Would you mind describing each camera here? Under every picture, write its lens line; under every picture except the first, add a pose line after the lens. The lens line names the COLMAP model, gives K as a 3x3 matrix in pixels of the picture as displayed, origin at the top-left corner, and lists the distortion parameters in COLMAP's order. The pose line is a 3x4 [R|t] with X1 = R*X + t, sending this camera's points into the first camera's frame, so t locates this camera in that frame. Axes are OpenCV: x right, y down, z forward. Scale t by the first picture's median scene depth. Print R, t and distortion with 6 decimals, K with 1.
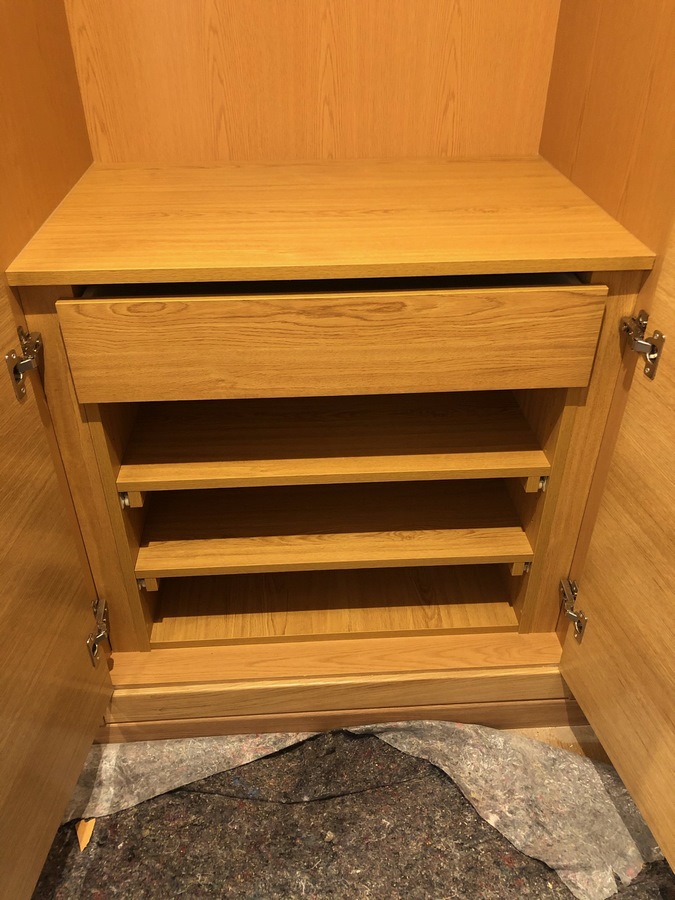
lens RADIAL K [[734.5, 0, 331.4], [0, 734.5, 447.7], [0, 0, 1]] dist [0.034995, 0.004444]
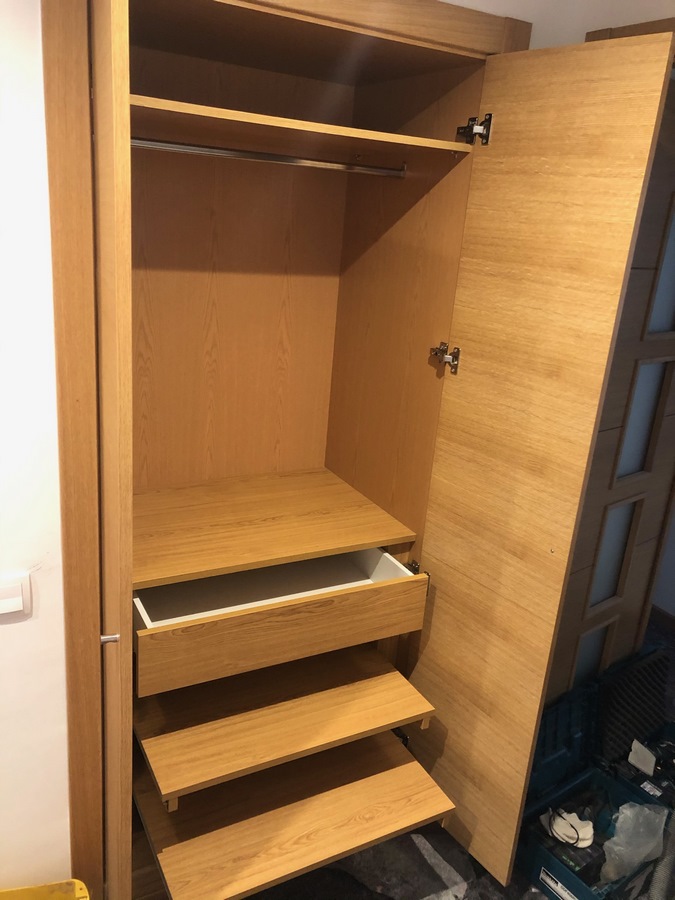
lens RADIAL K [[734.5, 0, 340.4], [0, 734.5, 445.4], [0, 0, 1]] dist [0.034995, 0.004444]
pose [[0.896948, -0.058949, 0.438188, -0.543094], [0.172876, 0.958932, -0.224864, -0.062156], [-0.406937, 0.277443, 0.870303, -0.654791]]
